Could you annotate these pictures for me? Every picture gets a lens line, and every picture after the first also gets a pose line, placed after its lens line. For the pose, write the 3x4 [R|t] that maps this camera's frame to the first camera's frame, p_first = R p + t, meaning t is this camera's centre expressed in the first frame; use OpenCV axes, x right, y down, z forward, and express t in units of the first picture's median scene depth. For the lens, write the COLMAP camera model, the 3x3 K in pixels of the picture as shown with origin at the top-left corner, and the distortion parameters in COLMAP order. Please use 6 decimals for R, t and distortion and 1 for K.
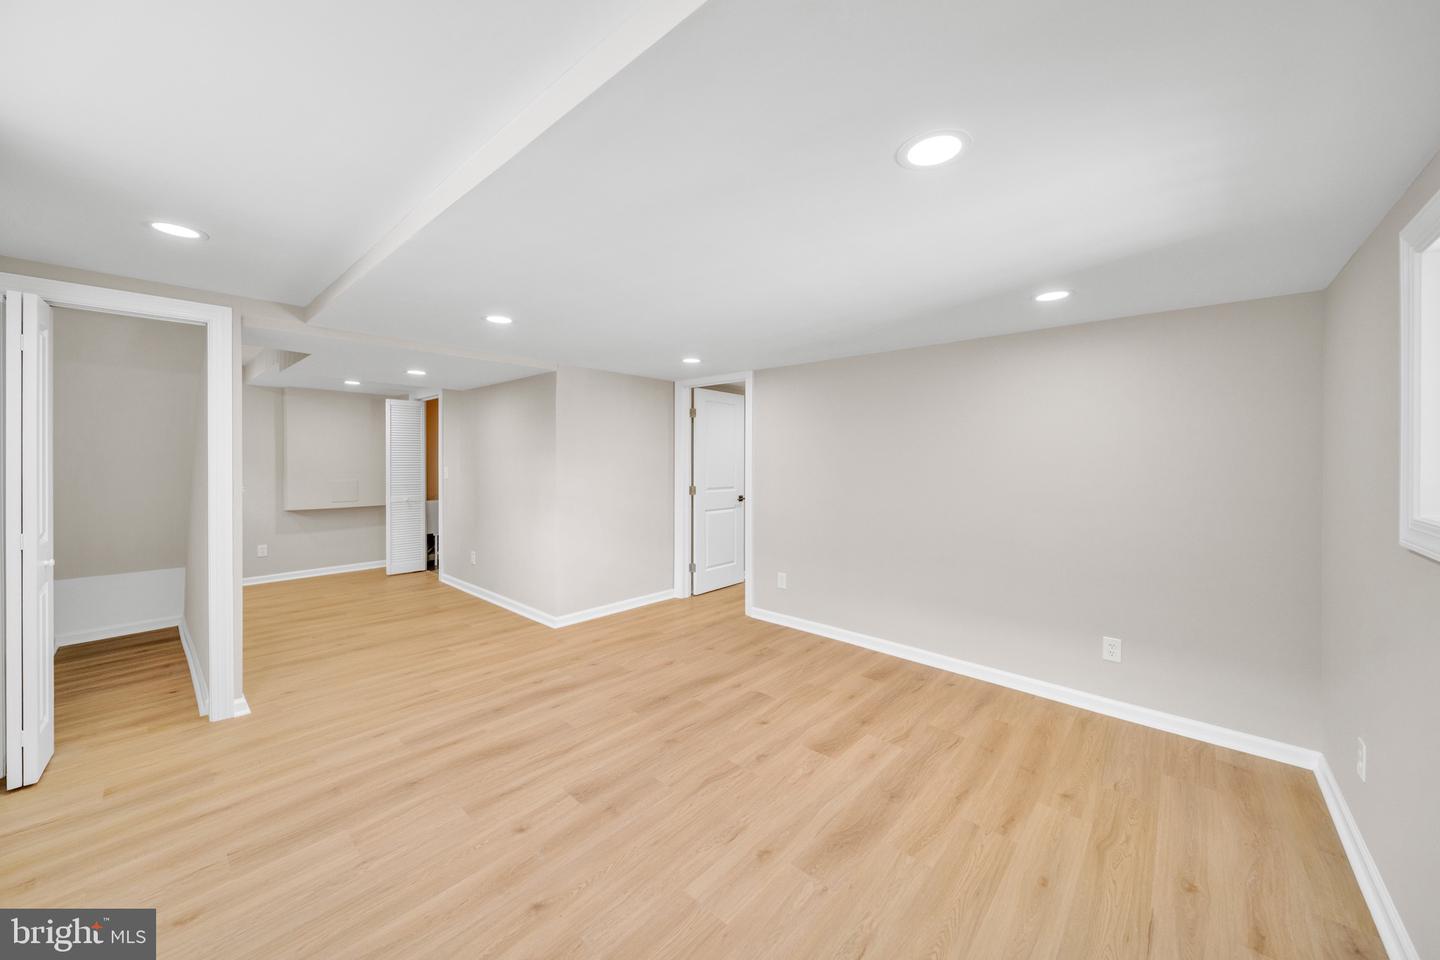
lens RADIAL K [[519.2, 0, 716.4], [0, 519.2, 468.7], [0, 0, 1]] dist [-0.001244, -0.000382]
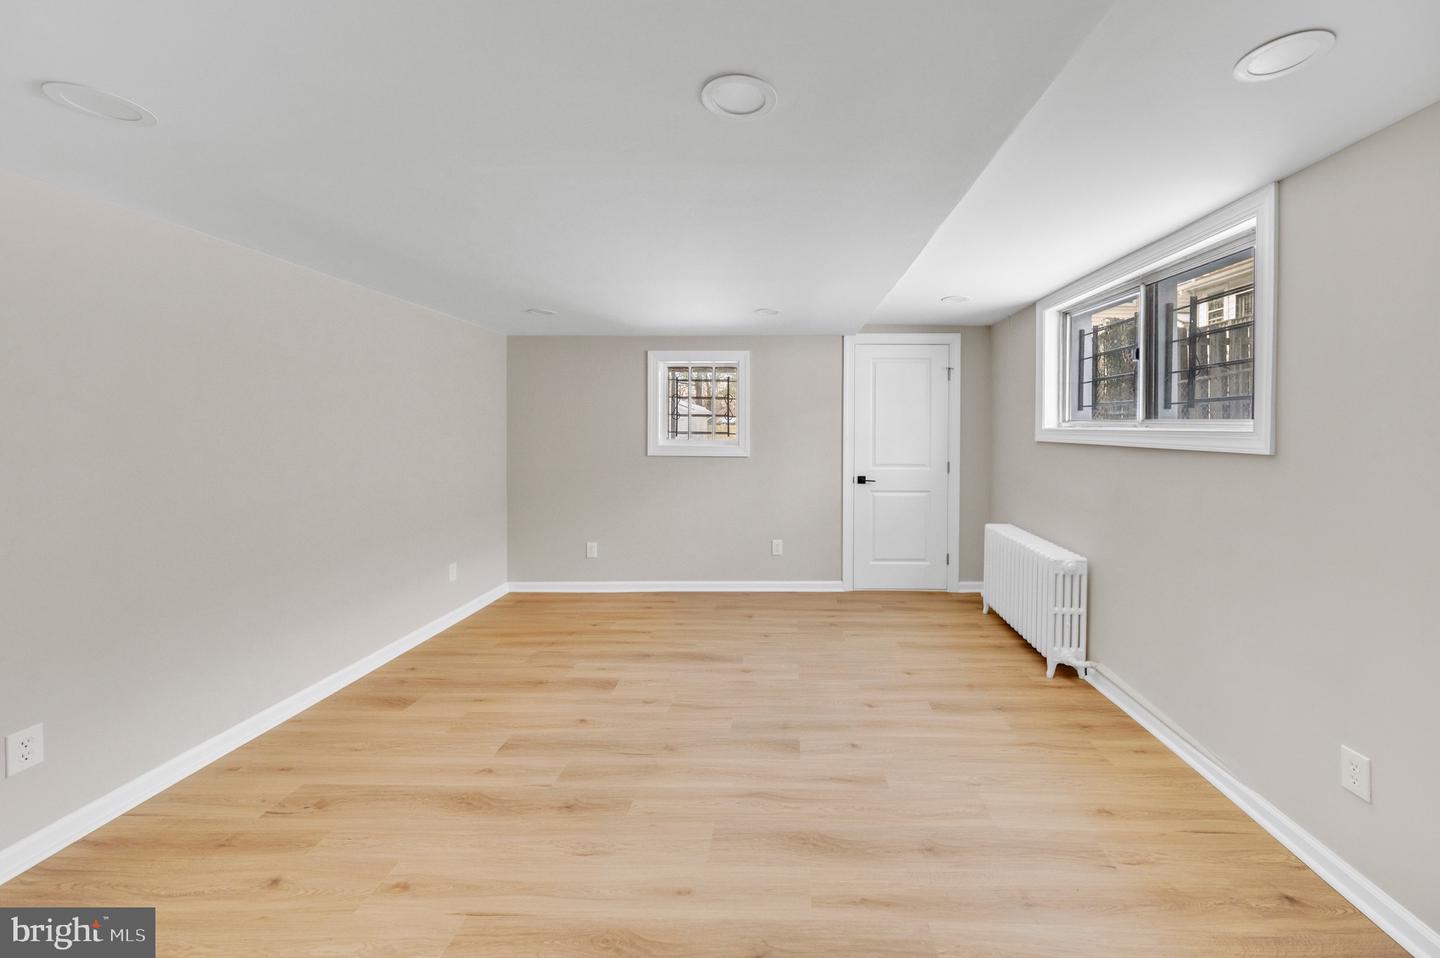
lens RADIAL K [[573.5, 0, 720.0], [0, 573.5, 479.0], [0, 0, 1]] dist [-0.000433, -0.000109]
pose [[-0.605416, -0.080506, 0.791827, -0.934787], [0.001369, 0.994764, 0.102185, -0.044366], [-0.795908, 0.062949, -0.602136, 1.574737]]
